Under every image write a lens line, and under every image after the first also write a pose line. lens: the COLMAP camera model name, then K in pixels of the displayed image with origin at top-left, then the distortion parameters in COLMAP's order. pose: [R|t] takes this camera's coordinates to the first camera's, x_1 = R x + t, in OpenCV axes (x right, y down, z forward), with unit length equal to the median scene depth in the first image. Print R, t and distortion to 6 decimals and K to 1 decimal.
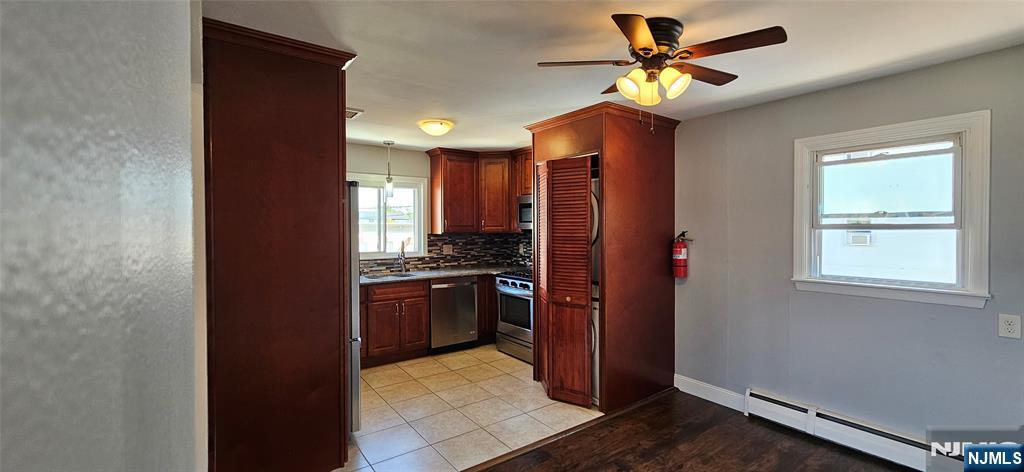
lens RADIAL K [[421.8, 0, 521.1], [0, 421.8, 233.3], [0, 0, 1]] dist [-0.000861, -0.000279]
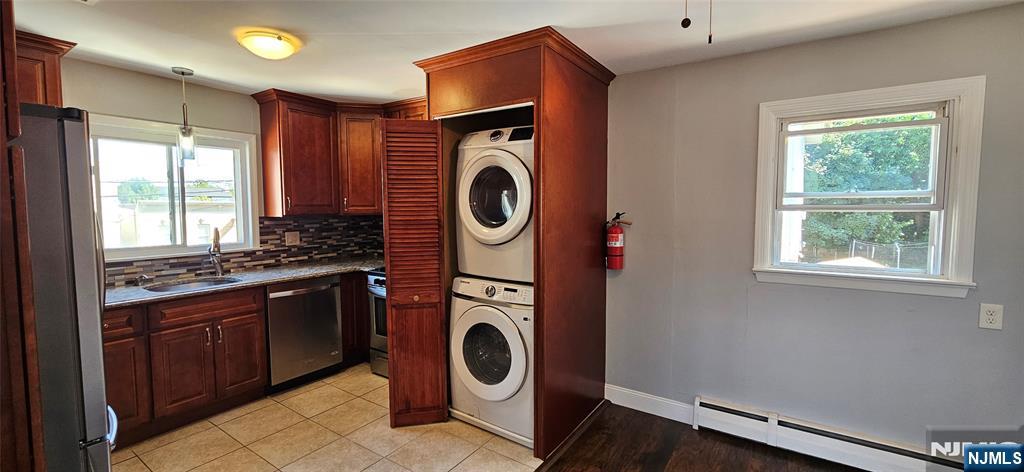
lens RADIAL K [[421.8, 0, 521.1], [0, 421.8, 233.3], [0, 0, 1]] dist [-0.000861, -0.000279]
pose [[0.943341, -0.019592, 0.331247, -0.052999], [0.003492, 0.998786, 0.049128, -0.004681], [-0.331808, -0.045188, 0.942264, 0.236638]]
